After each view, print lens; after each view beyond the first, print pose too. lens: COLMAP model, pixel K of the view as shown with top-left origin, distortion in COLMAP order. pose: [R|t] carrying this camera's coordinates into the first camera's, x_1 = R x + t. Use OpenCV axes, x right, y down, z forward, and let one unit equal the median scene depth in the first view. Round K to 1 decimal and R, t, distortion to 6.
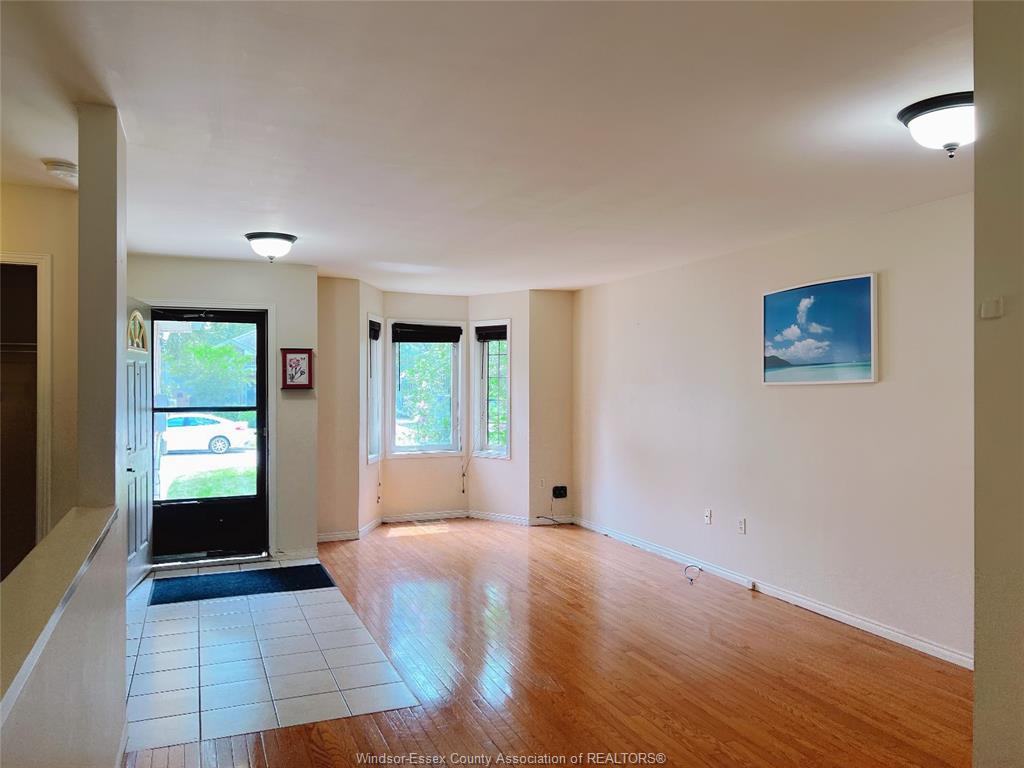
lens RADIAL K [[772.2, 0, 506.2], [0, 772.2, 384.1], [0, 0, 1]] dist [0.059535, -0.049224]
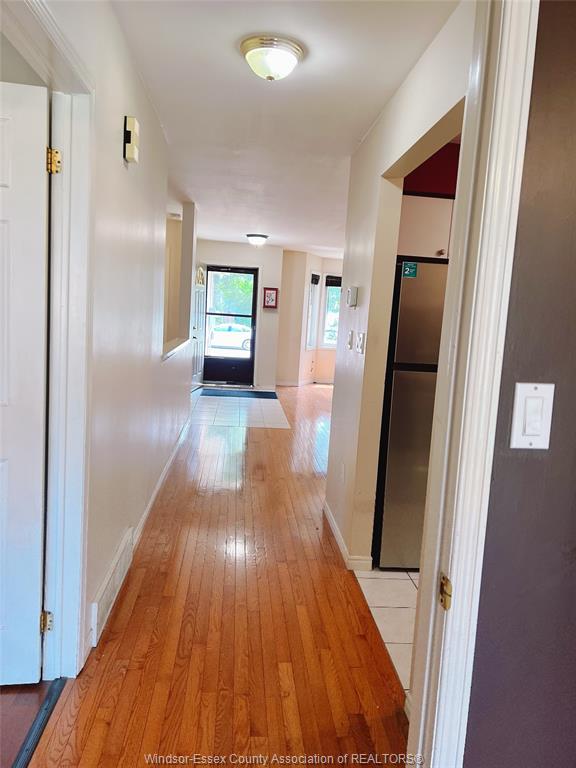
lens RADIAL K [[579.2, 0, 290.4], [0, 579.2, 382.1], [0, 0, 1]] dist [0.059535, -0.049224]
pose [[0.955625, 0.092216, -0.279781, 0.214588], [-0.059158, 0.990467, 0.124397, 0.006470], [0.288586, -0.102325, 0.951971, -0.433600]]
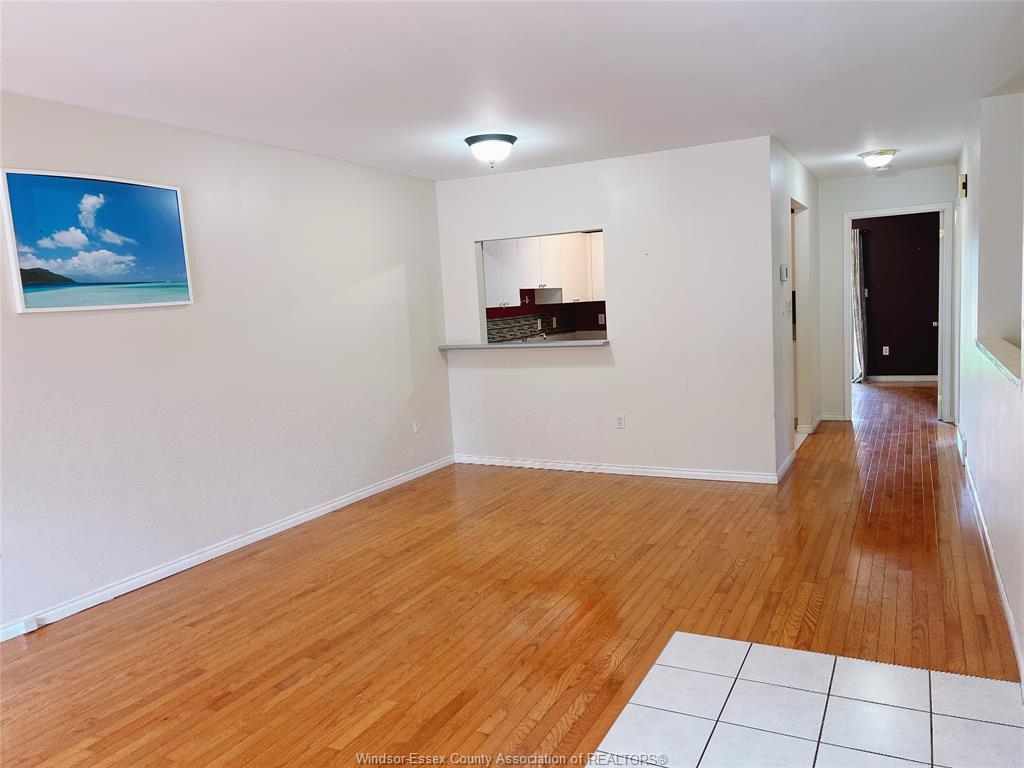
lens RADIAL K [[772.2, 0, 514.0], [0, 772.2, 382.2], [0, 0, 1]] dist [0.059535, -0.049224]
pose [[-0.652691, -0.044303, 0.756328, -0.559798], [0.052074, 0.993305, 0.103123, 0.015969], [-0.755833, 0.106693, -0.646013, 1.435485]]
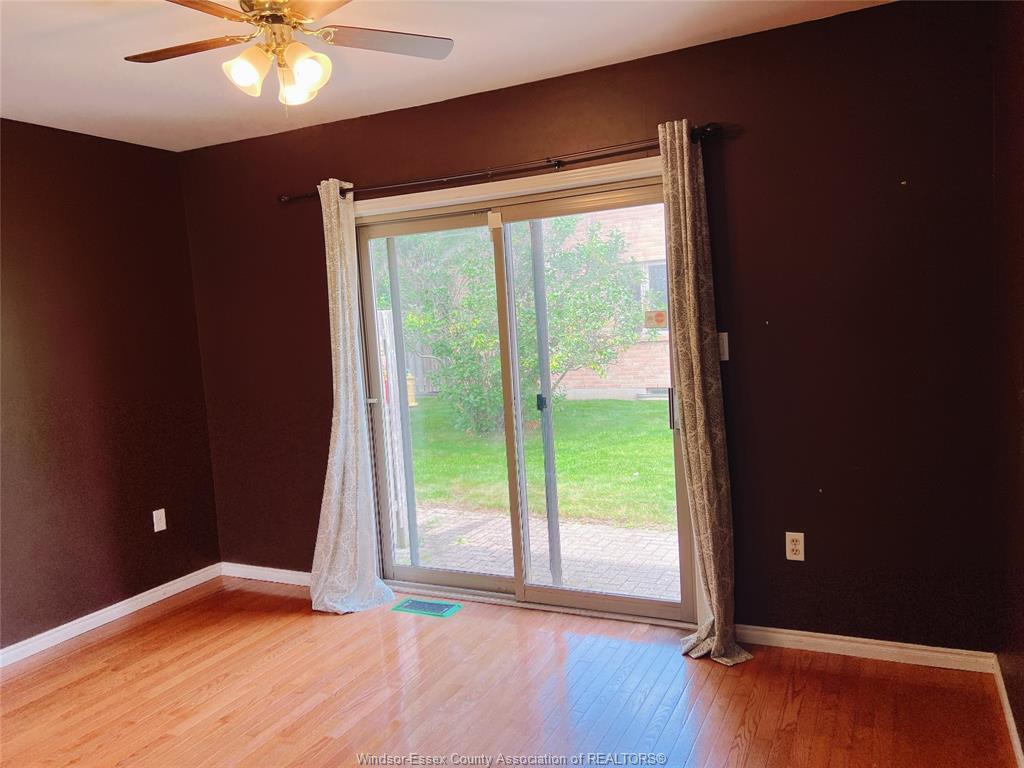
lens RADIAL K [[772.2, 0, 510.3], [0, 772.2, 383.3], [0, 0, 1]] dist [0.059535, -0.049224]
pose [[-0.659911, -0.028331, 0.750809, -0.426253], [0.059216, 0.994219, 0.089563, 0.014256], [-0.749006, 0.103564, -0.654419, 1.104315]]
